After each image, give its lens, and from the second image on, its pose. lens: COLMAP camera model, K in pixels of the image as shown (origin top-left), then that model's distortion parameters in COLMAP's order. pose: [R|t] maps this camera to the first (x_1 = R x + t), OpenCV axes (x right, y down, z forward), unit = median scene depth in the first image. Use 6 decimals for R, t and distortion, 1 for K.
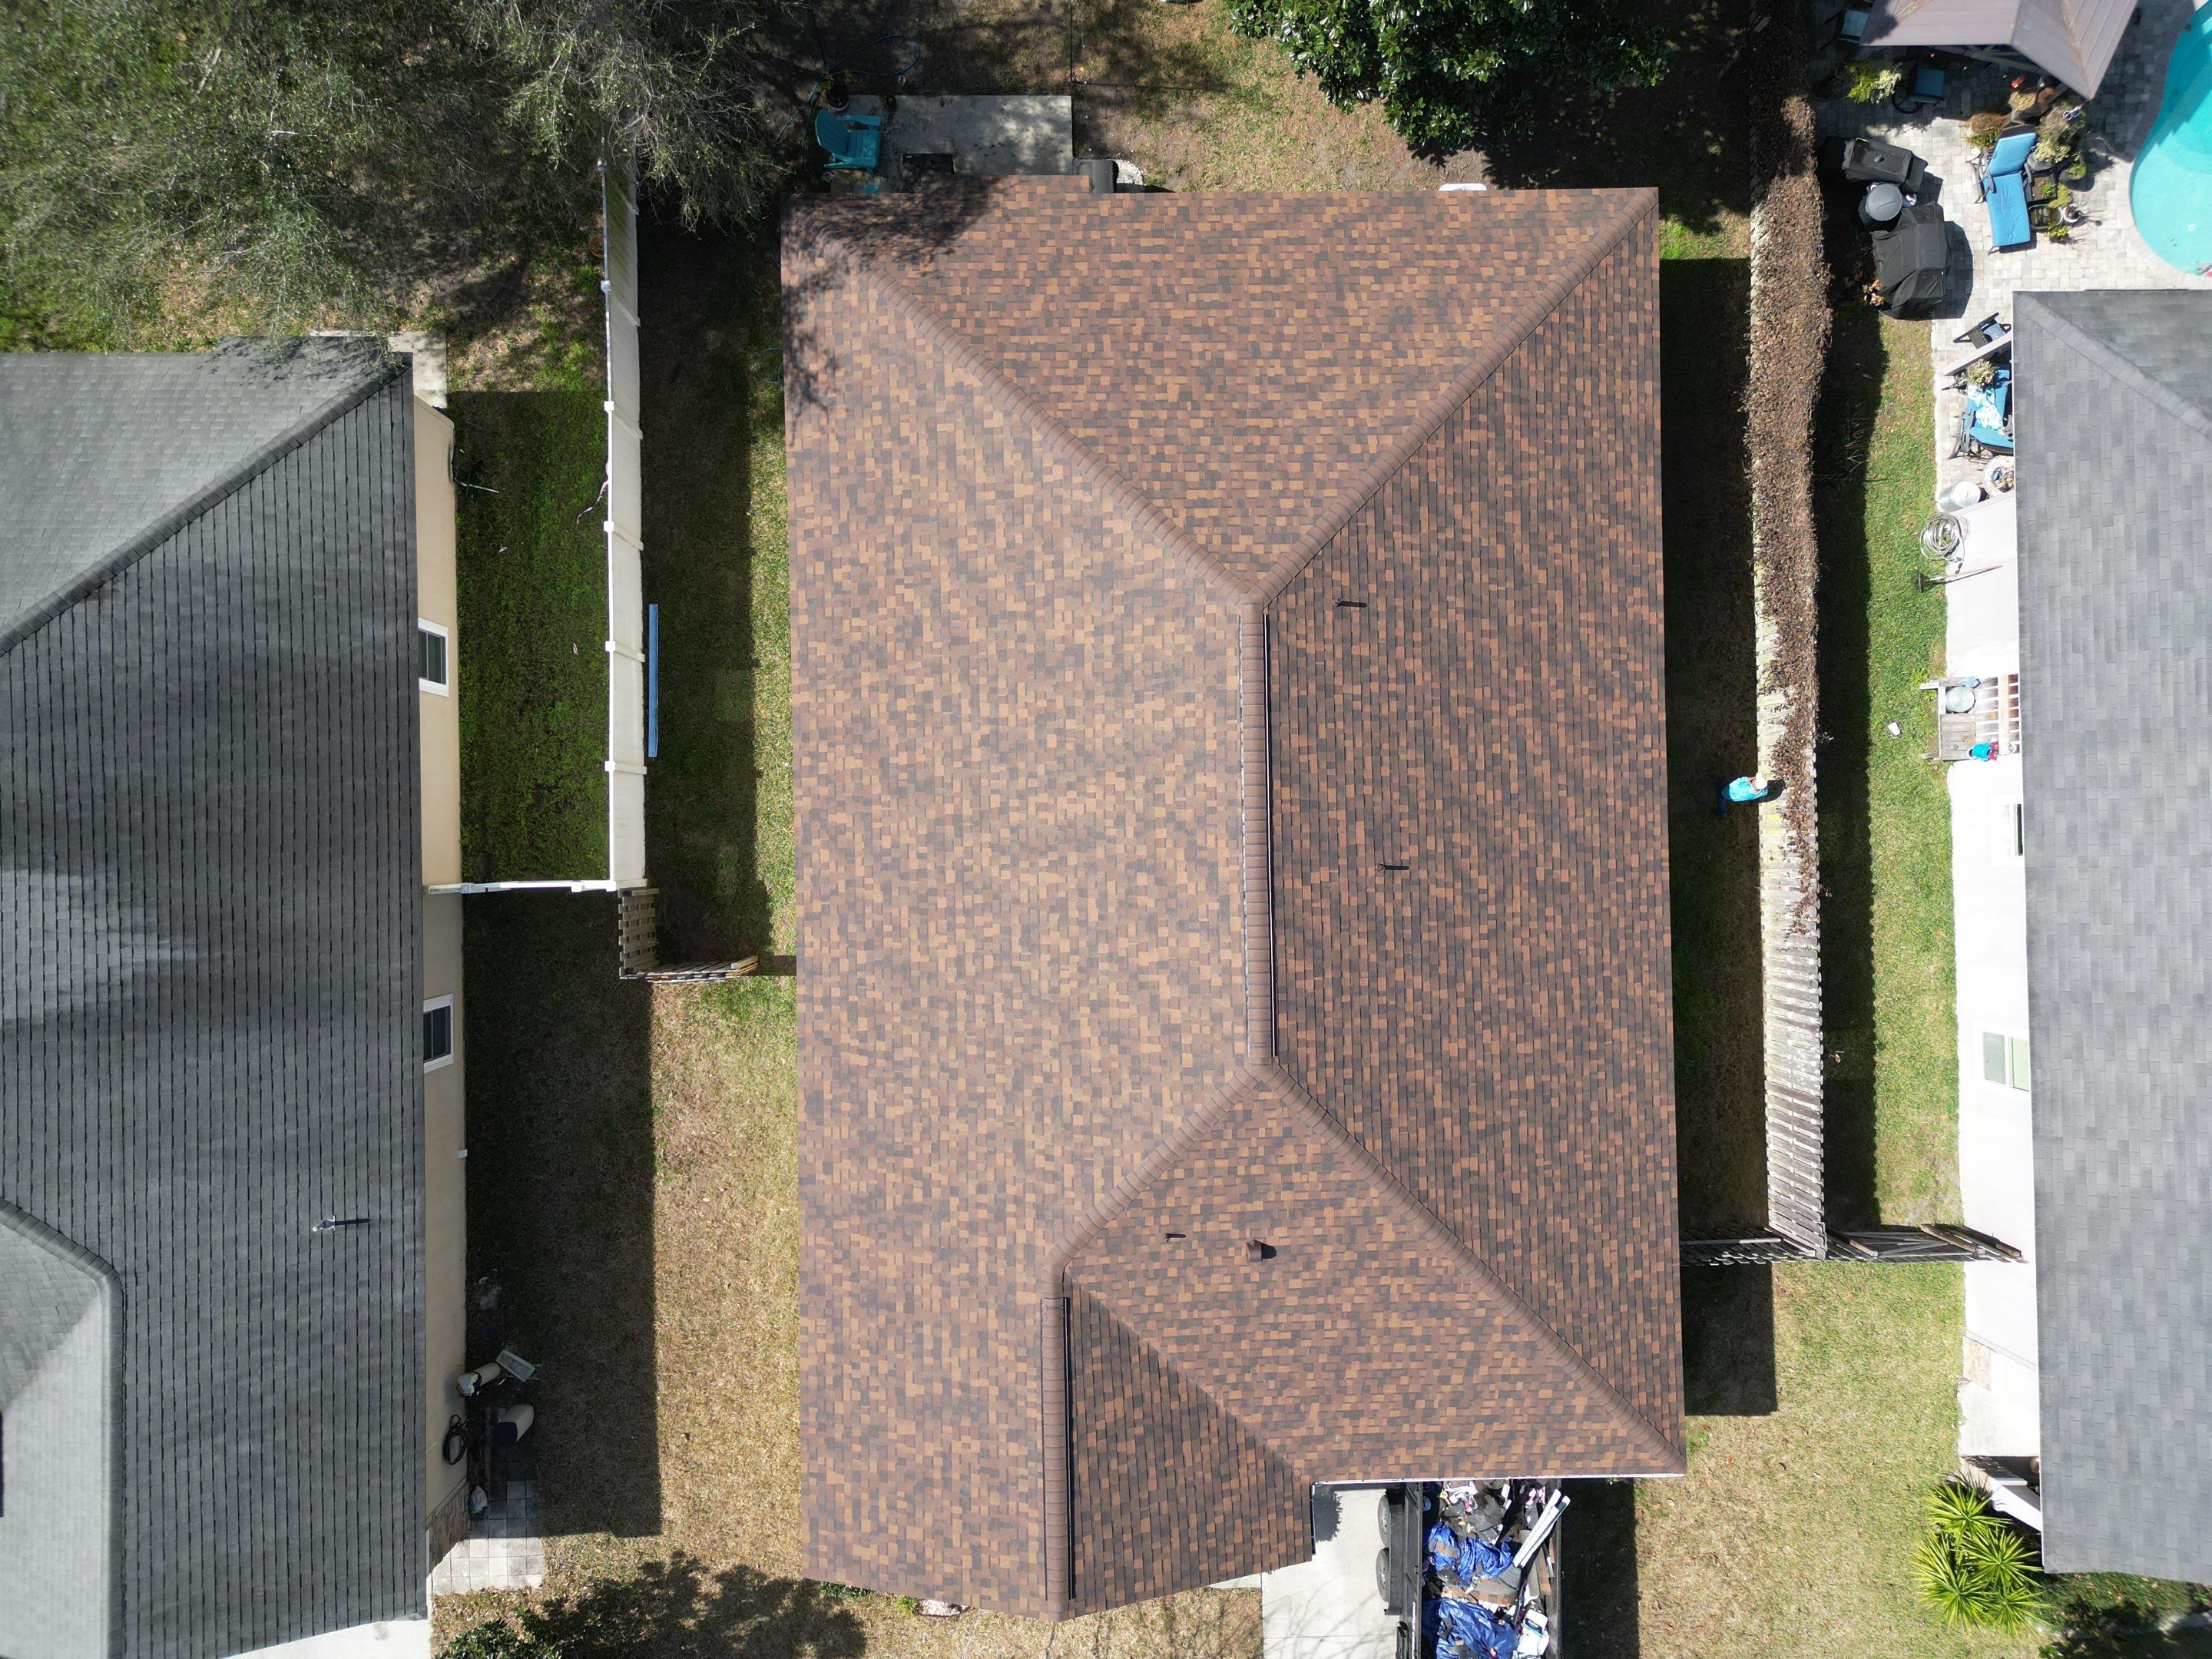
lens RADIAL K [[1539.8, 0, 1104.6], [0, 1539.8, 834.9], [0, 0, 1]] dist [0.060136, -0.047198]
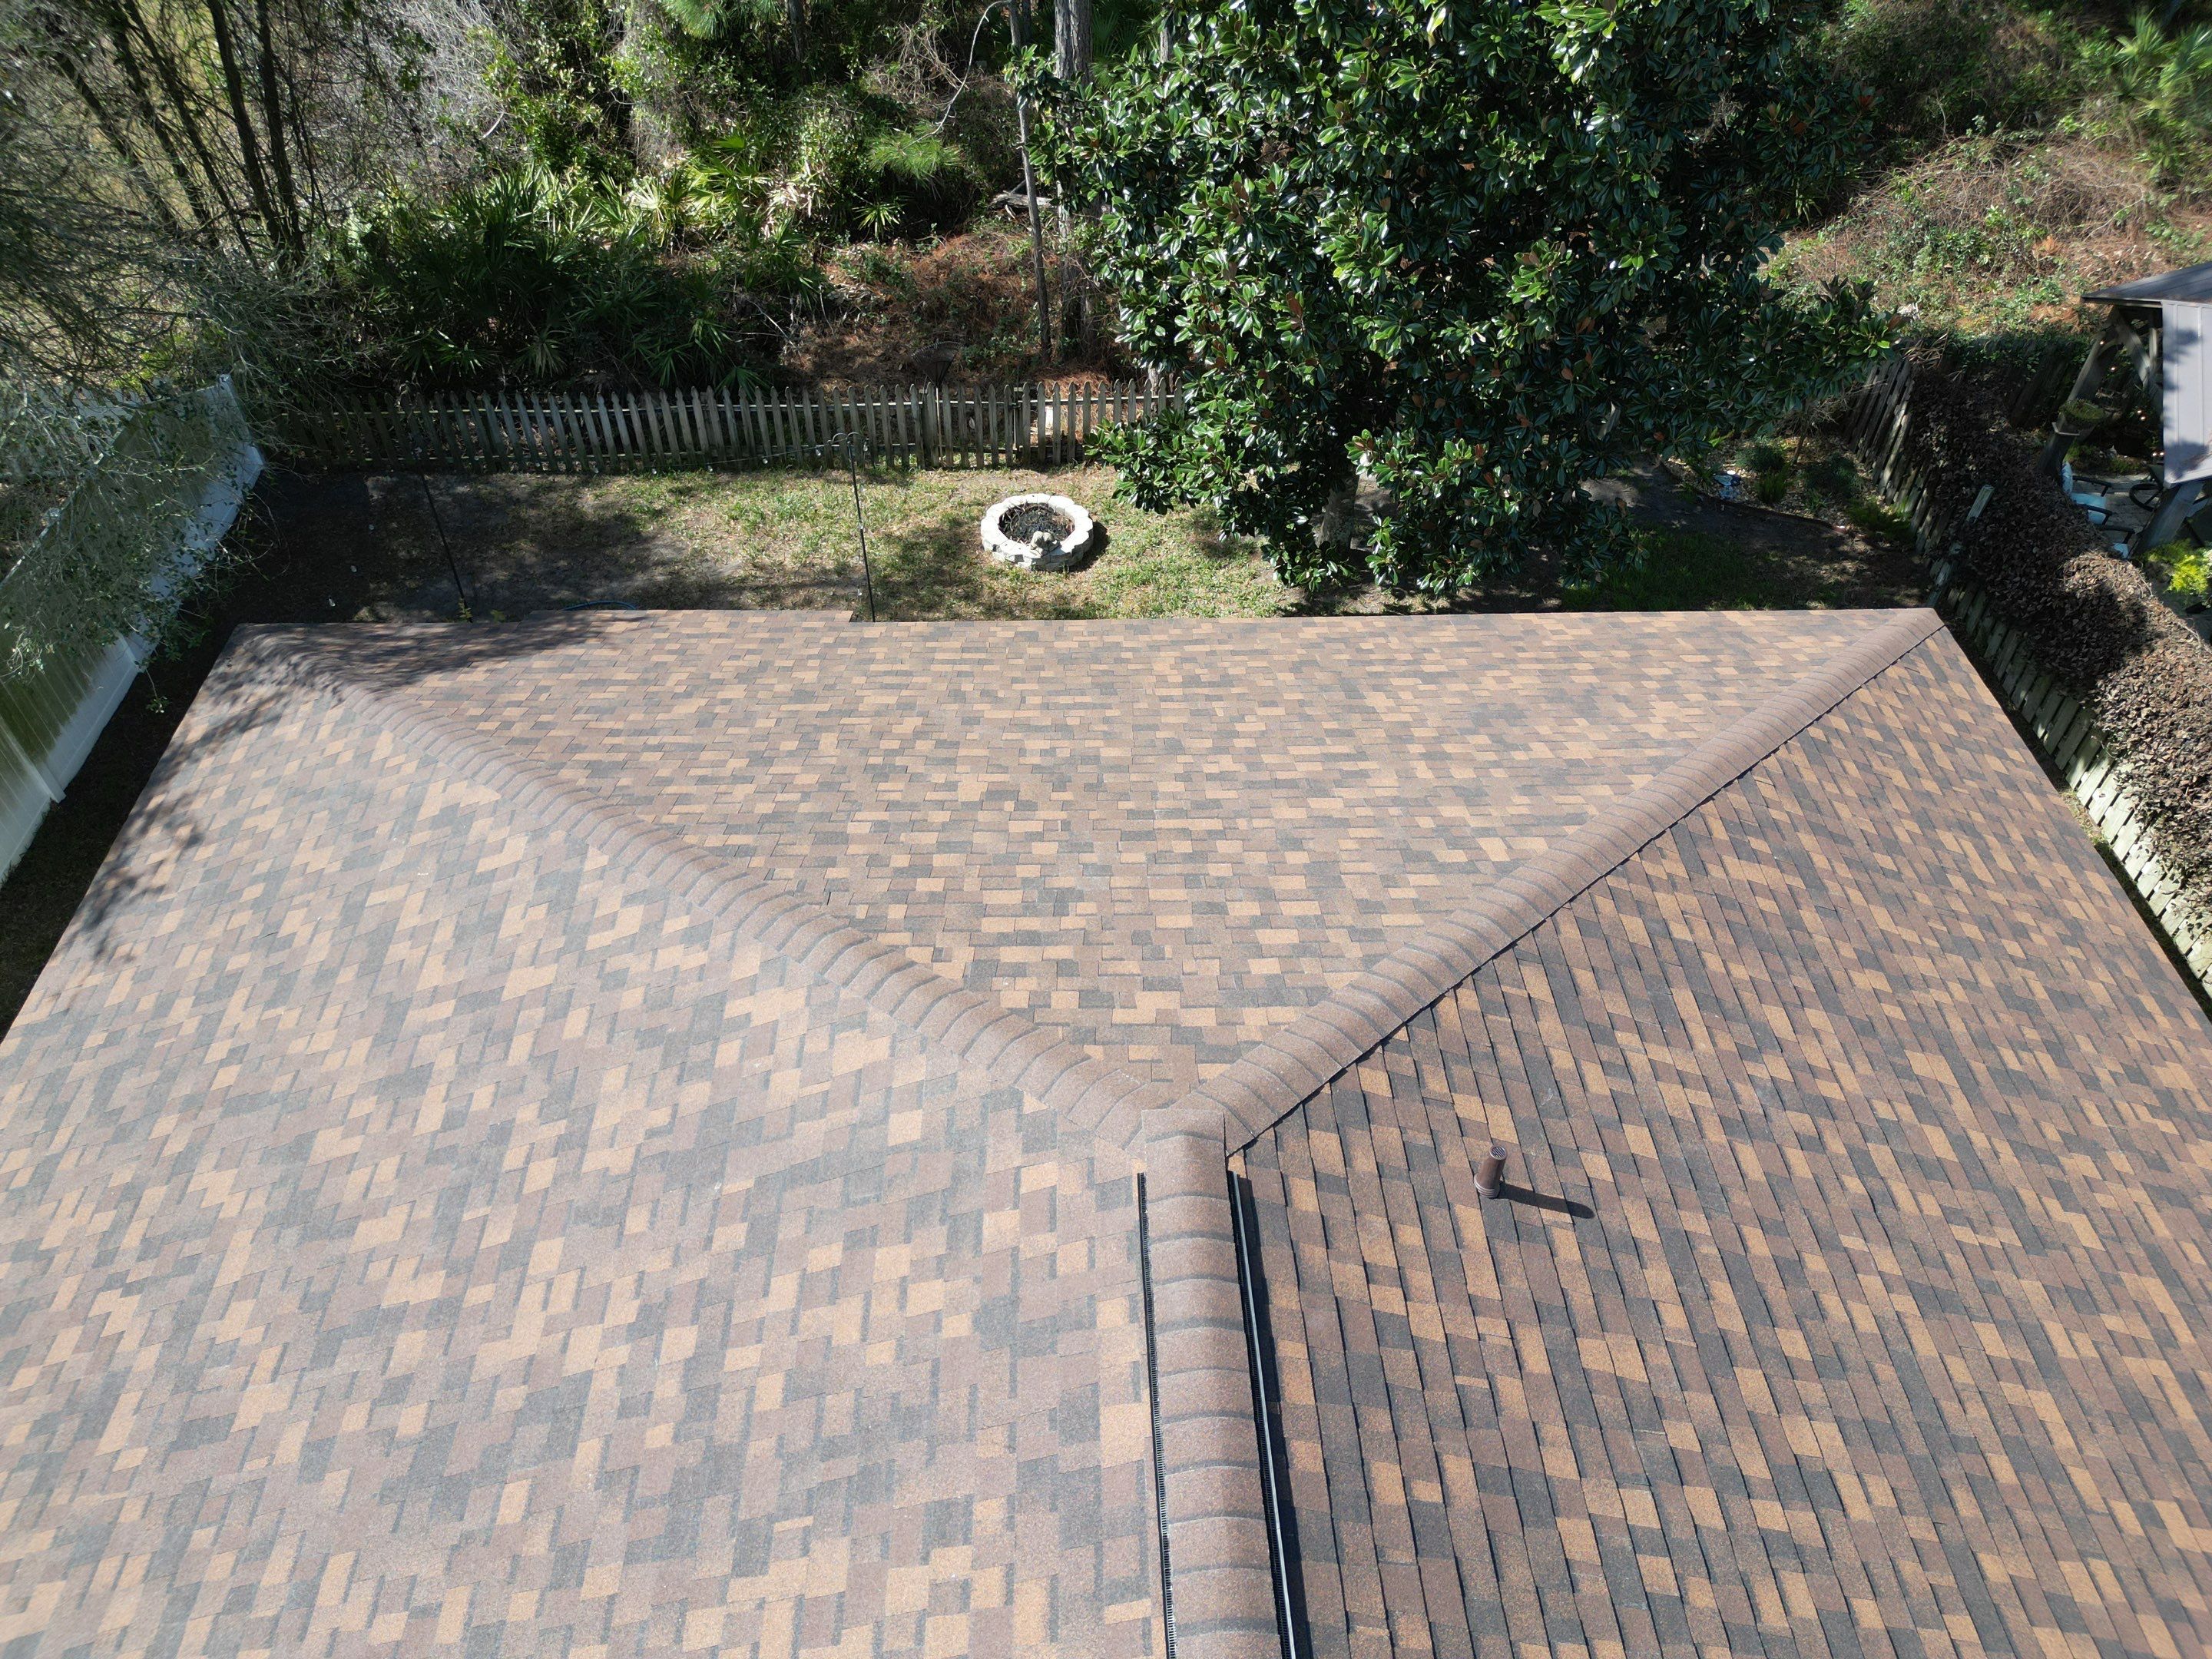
lens RADIAL K [[1539.8, 0, 1101.6], [0, 1539.8, 835.5], [0, 0, 1]] dist [0.060136, -0.047198]
pose [[0.999504, -0.031444, -0.001773, 0.078940], [0.021225, 0.714131, -0.699690, 0.002942], [0.023267, 0.699305, 0.714444, 0.726939]]
